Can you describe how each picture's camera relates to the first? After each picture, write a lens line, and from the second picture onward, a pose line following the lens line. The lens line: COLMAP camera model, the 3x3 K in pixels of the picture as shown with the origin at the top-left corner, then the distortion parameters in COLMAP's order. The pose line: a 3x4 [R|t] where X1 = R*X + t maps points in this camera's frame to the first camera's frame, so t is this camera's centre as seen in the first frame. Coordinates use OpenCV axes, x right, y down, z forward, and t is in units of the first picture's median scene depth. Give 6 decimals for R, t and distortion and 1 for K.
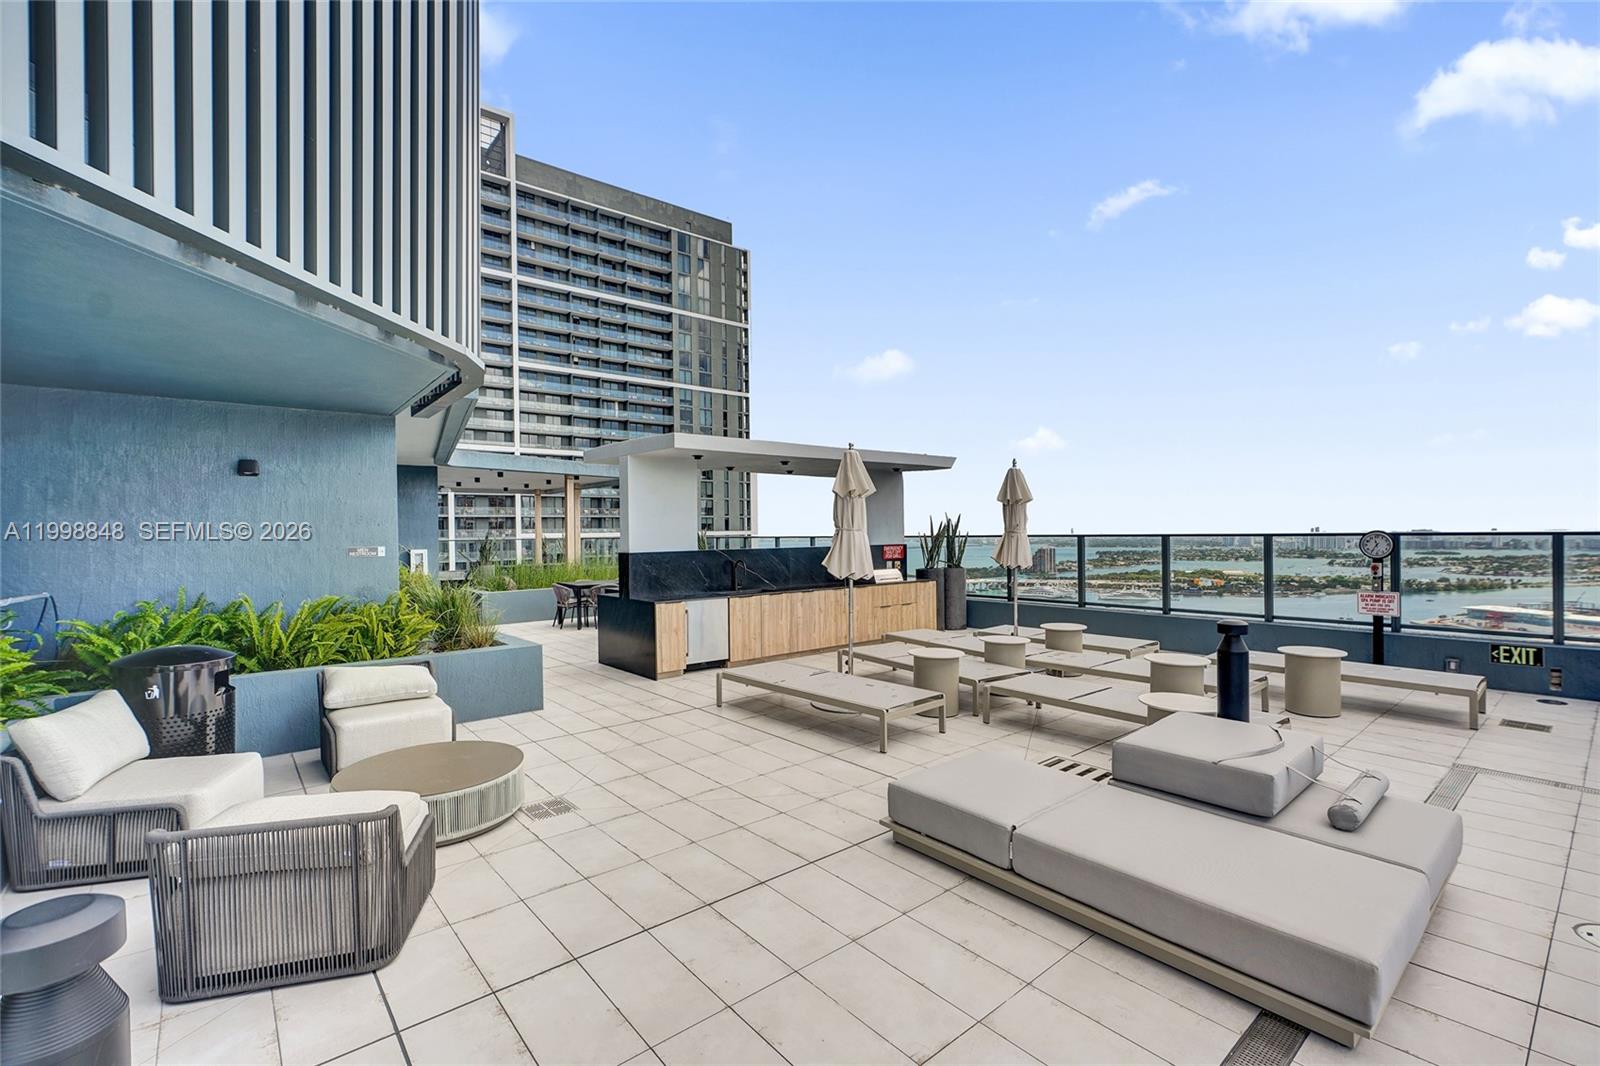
lens RADIAL K [[715.1, 0, 800.0], [0, 715.1, 544.2], [0, 0, 1]] dist [-0.004738, 0.004464]
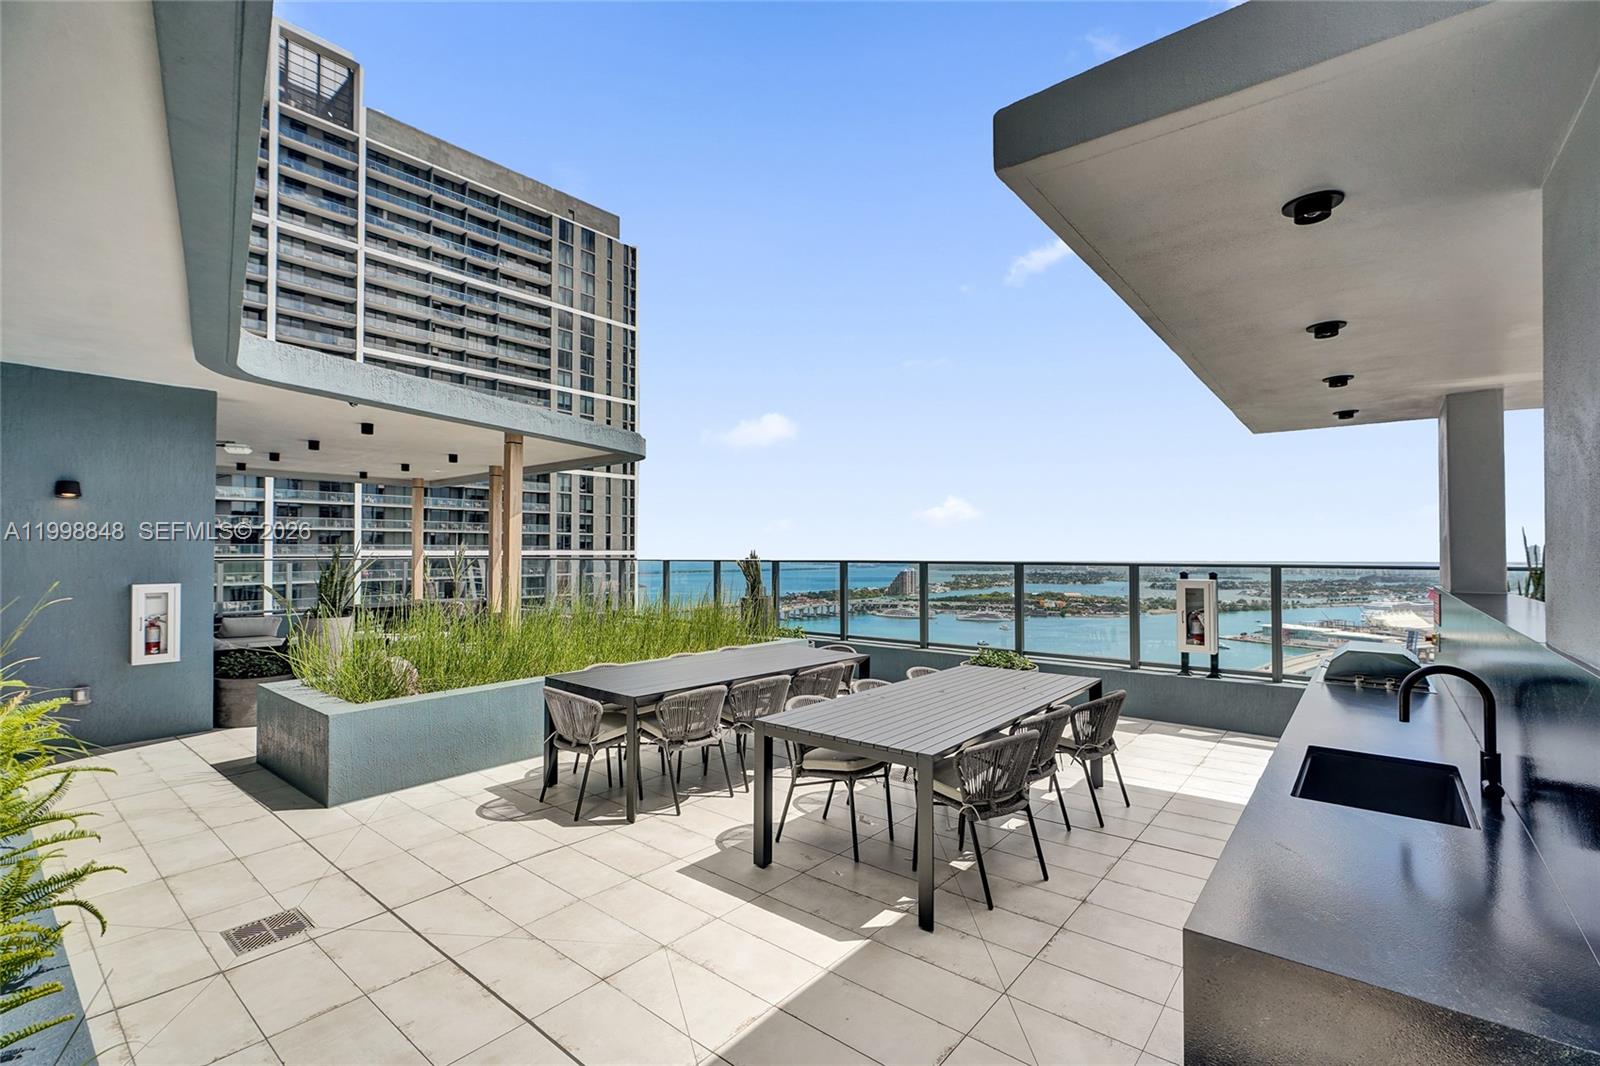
lens RADIAL K [[715.1, 0, 798.4], [0, 715.1, 541.1], [0, 0, 1]] dist [-0.004738, 0.004464]
pose [[0.983144, 0.014666, 0.182245, -0.033386], [-0.008411, 0.999350, -0.035050, -0.000709], [-0.182640, 0.032927, 0.982628, 0.071813]]
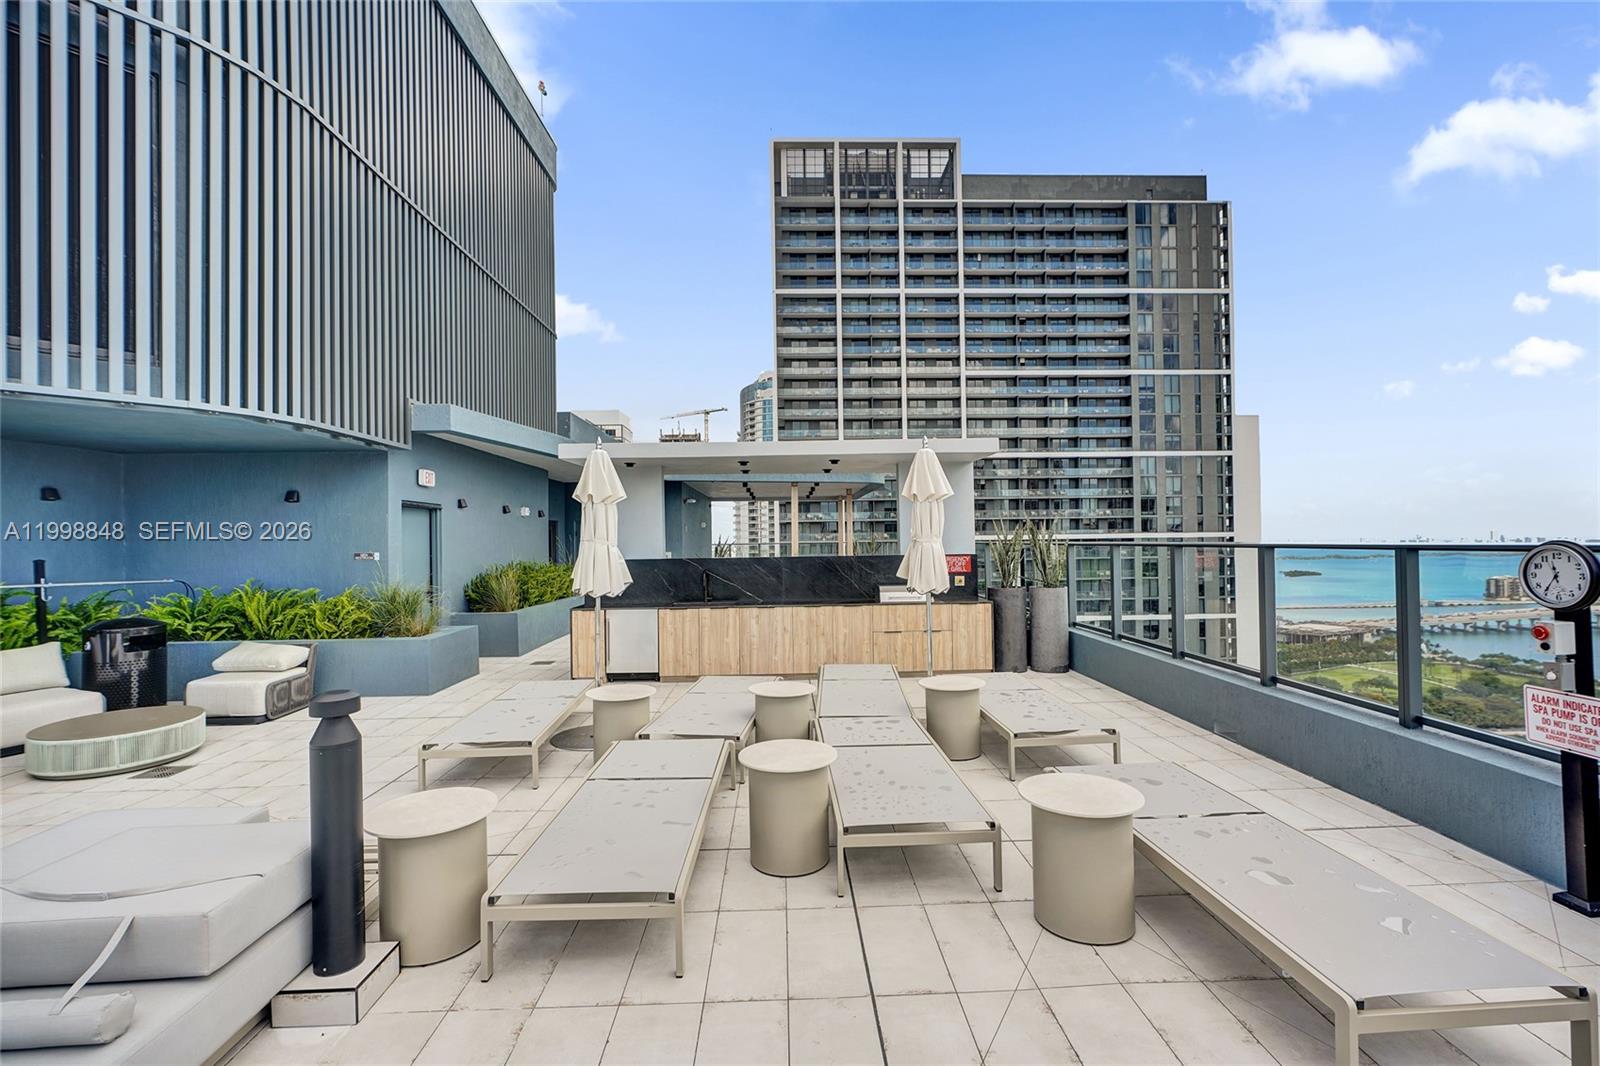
lens RADIAL K [[715.1, 0, 814.1], [0, 715.1, 538.2], [0, 0, 1]] dist [-0.004738, 0.004464]
pose [[0.788825, 0.000881, -0.614617, 0.066927], [-0.007305, 0.999942, -0.007942, -0.001396], [0.614574, 0.010755, 0.788786, 0.038030]]
